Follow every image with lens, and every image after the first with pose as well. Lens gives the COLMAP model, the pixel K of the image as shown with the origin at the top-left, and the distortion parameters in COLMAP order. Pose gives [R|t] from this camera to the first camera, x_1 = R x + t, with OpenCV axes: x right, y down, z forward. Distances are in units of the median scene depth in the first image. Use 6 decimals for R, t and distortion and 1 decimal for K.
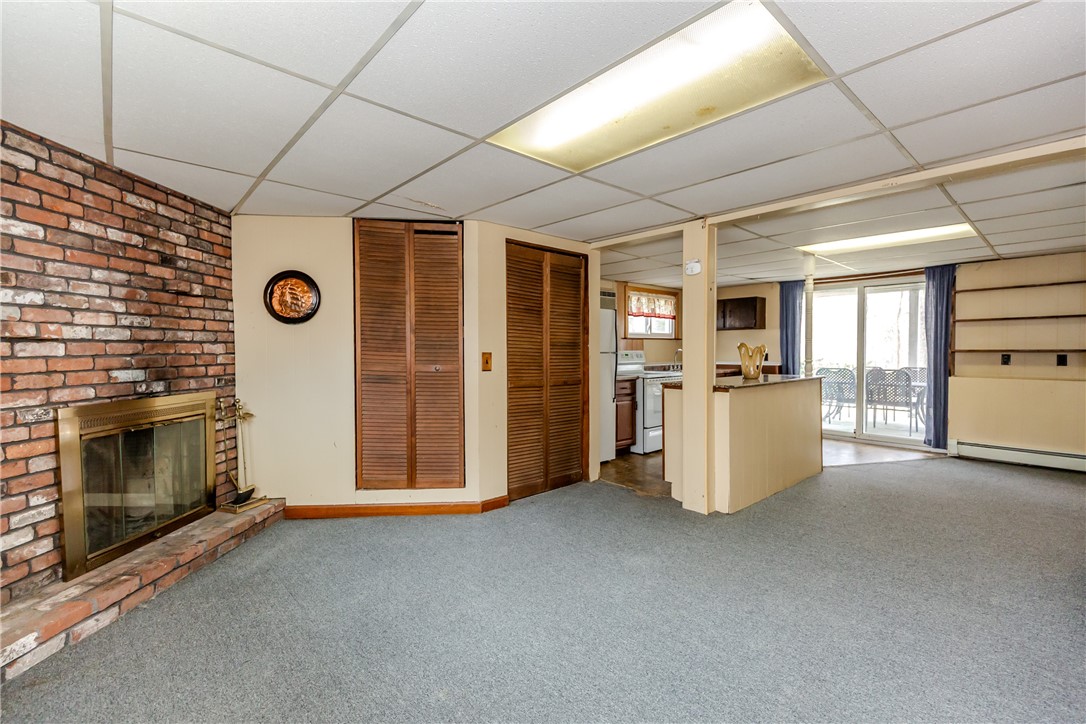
lens RADIAL K [[486.6, 0, 541.6], [0, 486.6, 359.2], [0, 0, 1]] dist [0.002216, -0.000554]
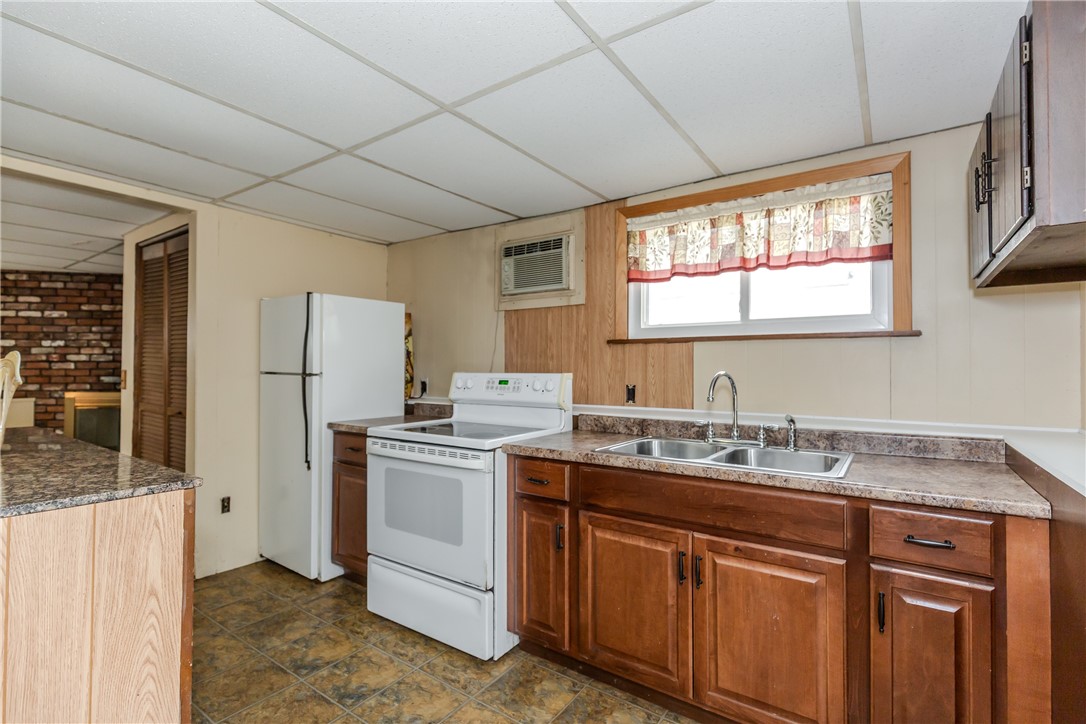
lens RADIAL K [[503.4, 0, 540.9], [0, 503.4, 361.6], [0, 0, 1]] dist [-0.000699, -0.000040]
pose [[0.220766, -0.005956, -0.975309, 1.594986], [-0.023435, 0.999660, -0.011409, -0.059111], [0.975045, 0.025375, 0.220552, 2.426073]]
